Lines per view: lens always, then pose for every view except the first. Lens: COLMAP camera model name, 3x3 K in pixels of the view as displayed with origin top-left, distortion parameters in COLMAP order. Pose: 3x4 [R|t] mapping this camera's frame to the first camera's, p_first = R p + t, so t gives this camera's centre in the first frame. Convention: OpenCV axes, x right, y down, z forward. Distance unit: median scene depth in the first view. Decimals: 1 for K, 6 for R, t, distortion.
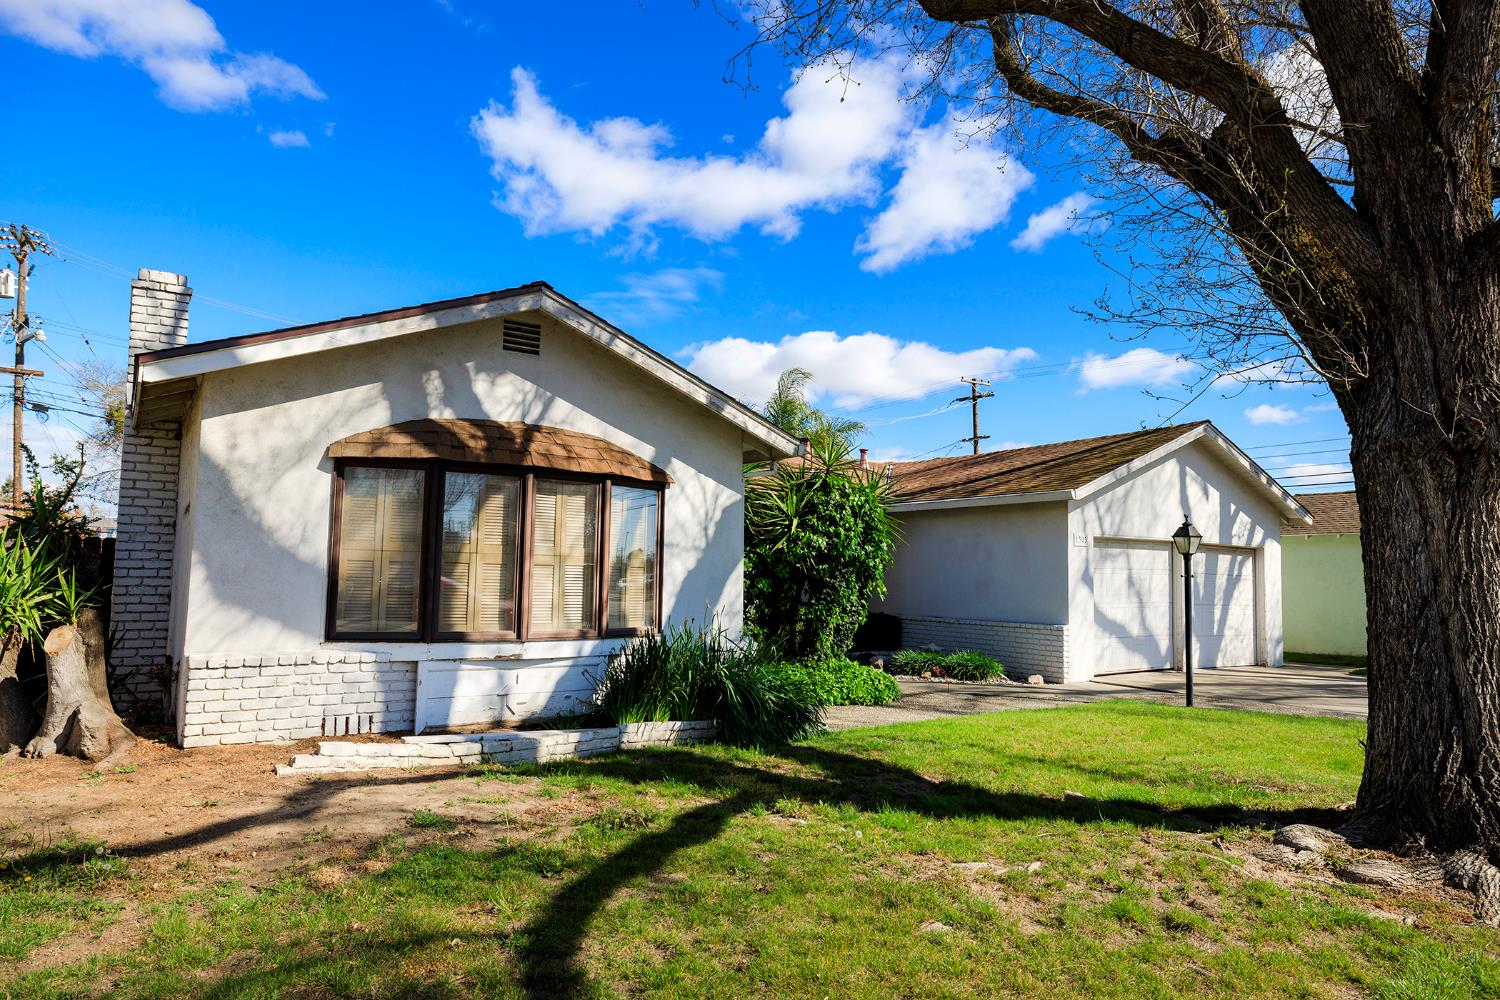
lens RADIAL K [[914.3, 0, 756.9], [0, 914.3, 515.5], [0, 0, 1]] dist [-0.015052, -0.001151]
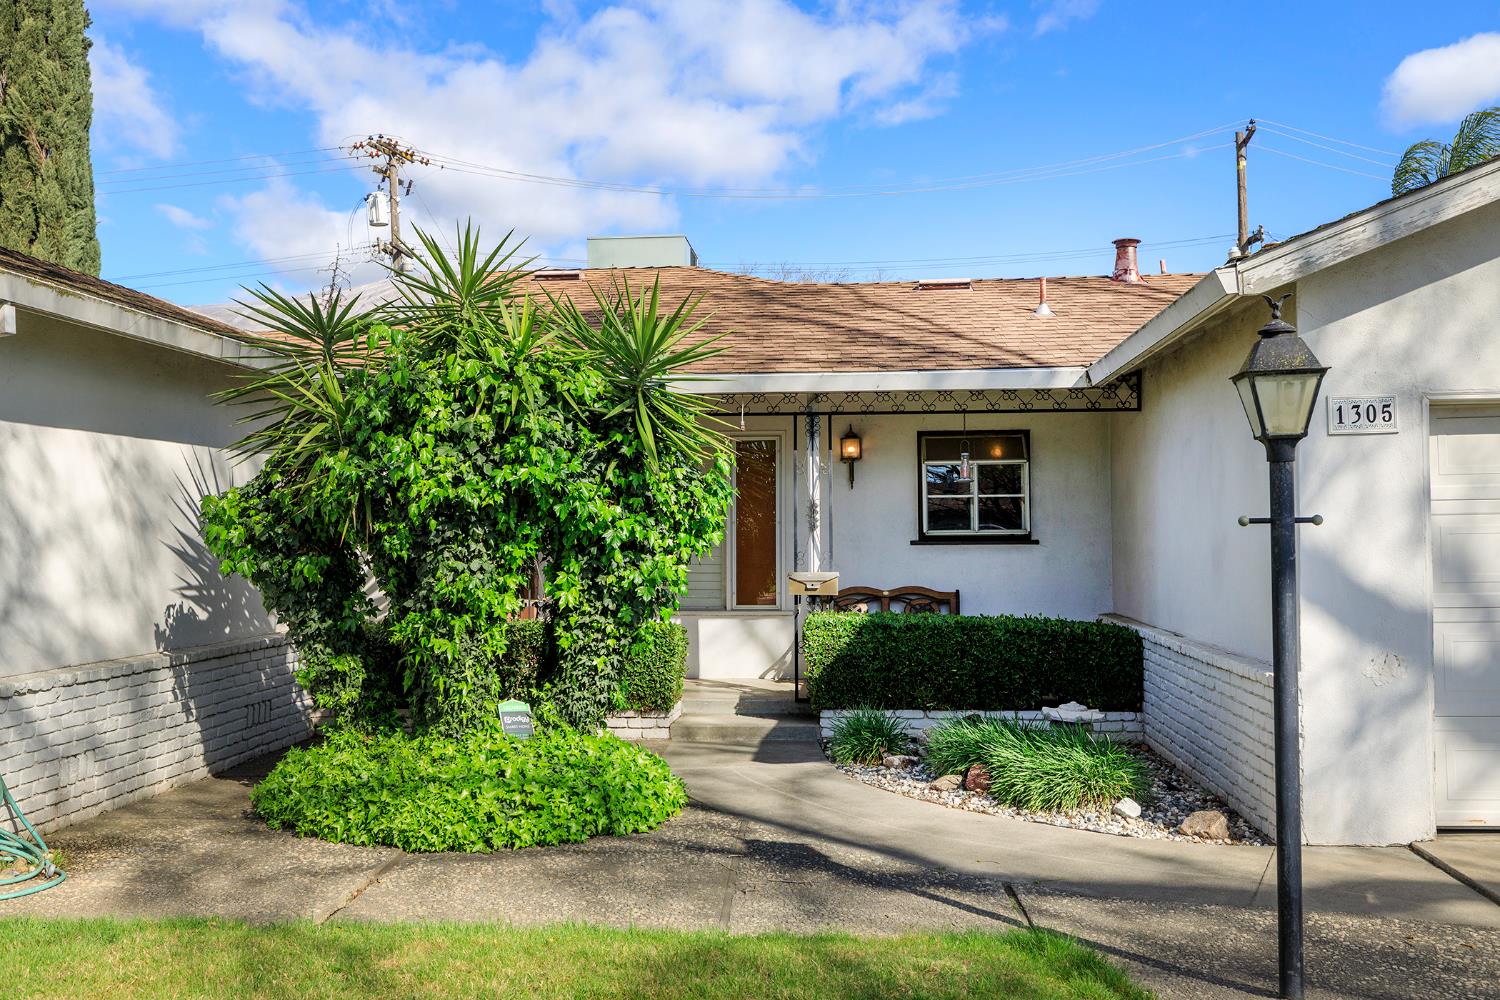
lens RADIAL K [[1368.4, 0, 752.4], [0, 1368.4, 494.7], [0, 0, 1]] dist [0.001585, -0.005905]
pose [[0.766987, -0.043915, -0.640158, 0.814358], [0.063548, 0.997949, 0.007679, 0.060668], [0.638508, -0.046571, 0.768205, 0.781636]]
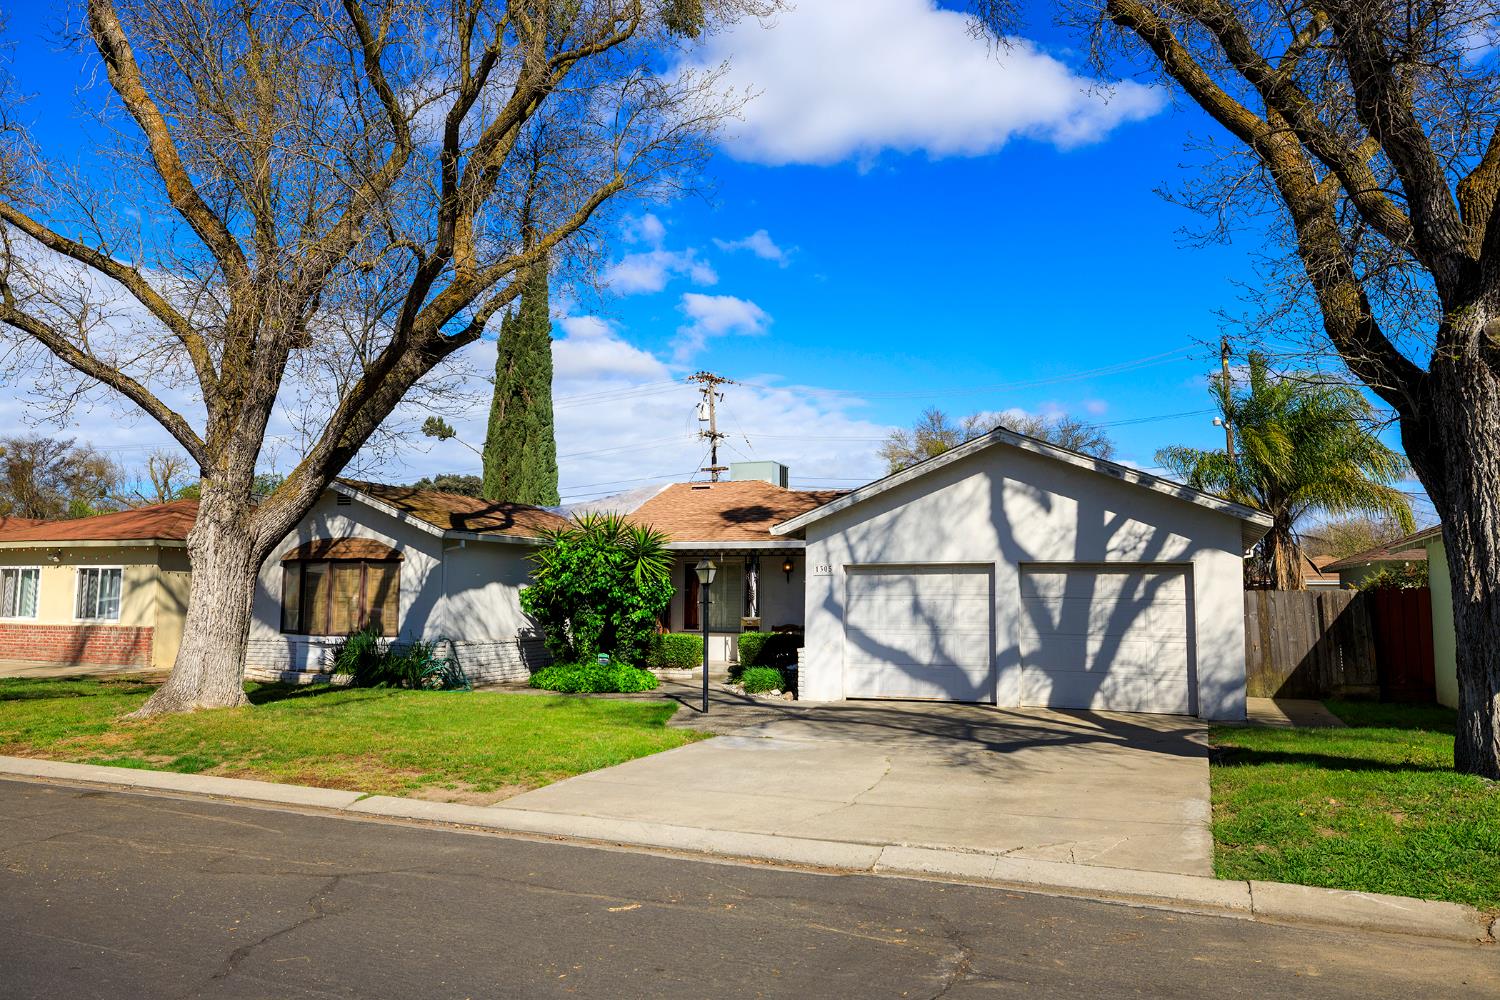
lens RADIAL K [[1119.9, 0, 748.5], [0, 1119.9, 497.0], [0, 0, 1]] dist [-0.016064, 0.004707]
pose [[0.524667, -0.094064, -0.846094, 2.333023], [0.061433, 0.995469, -0.072576, 0.052616], [0.849088, -0.013900, 0.528069, 0.372415]]
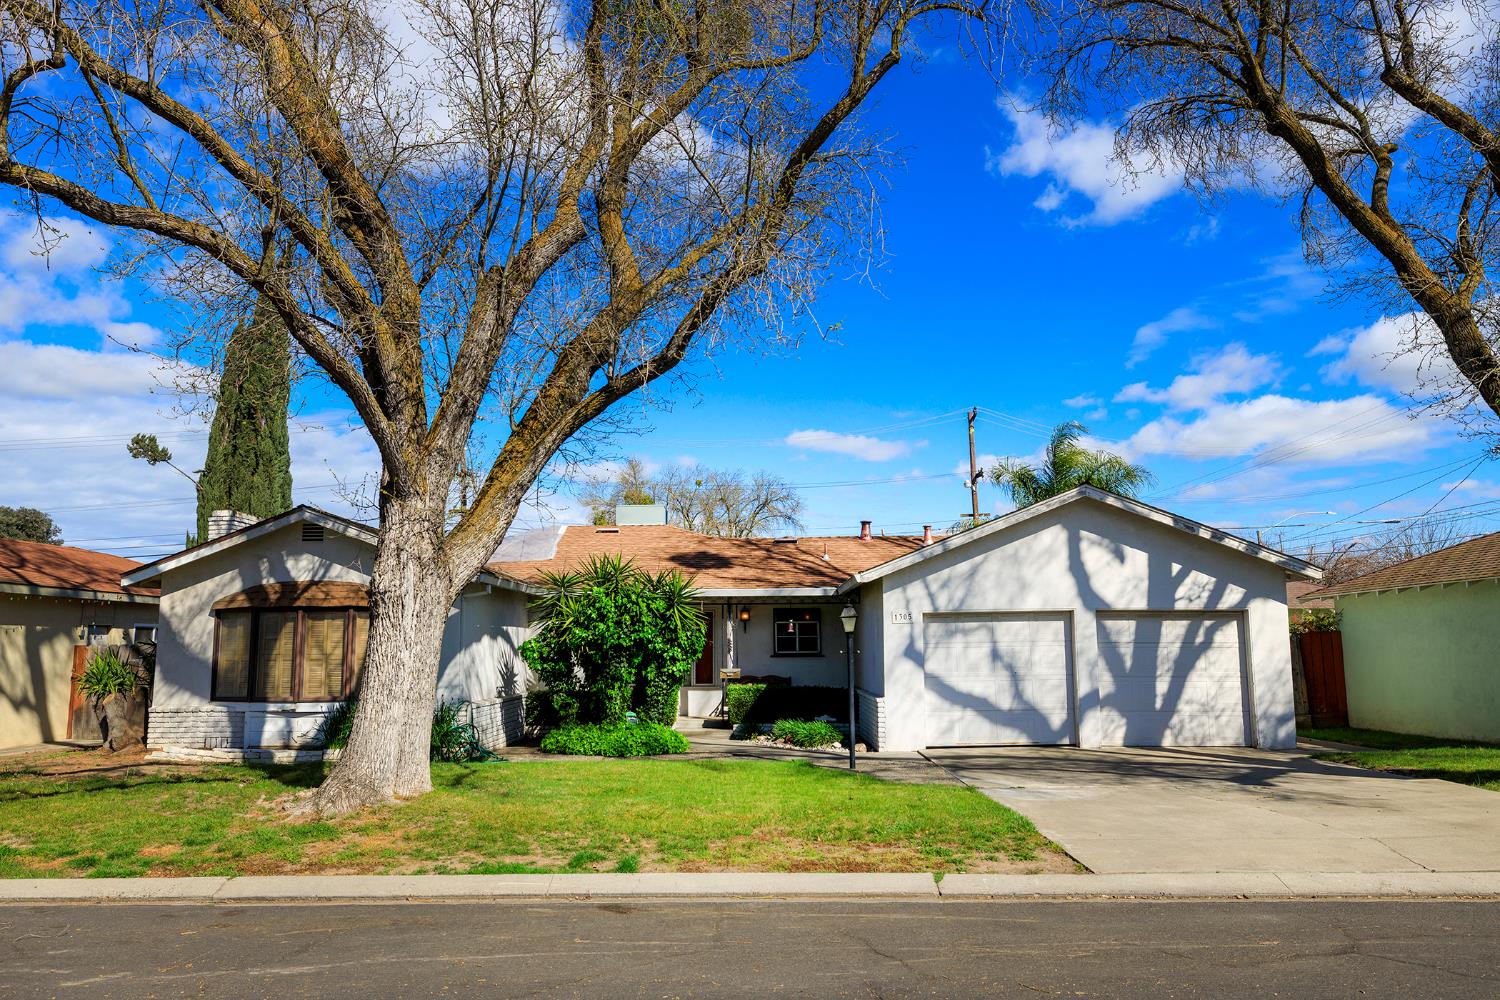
lens RADIAL K [[1119.9, 0, 758.3], [0, 1119.9, 493.1], [0, 0, 1]] dist [-0.016064, 0.004707]
pose [[0.819186, -0.105812, -0.563683, 1.578501], [0.063529, 0.993527, -0.094175, -0.008218], [0.569999, 0.041337, 0.820605, -0.288218]]
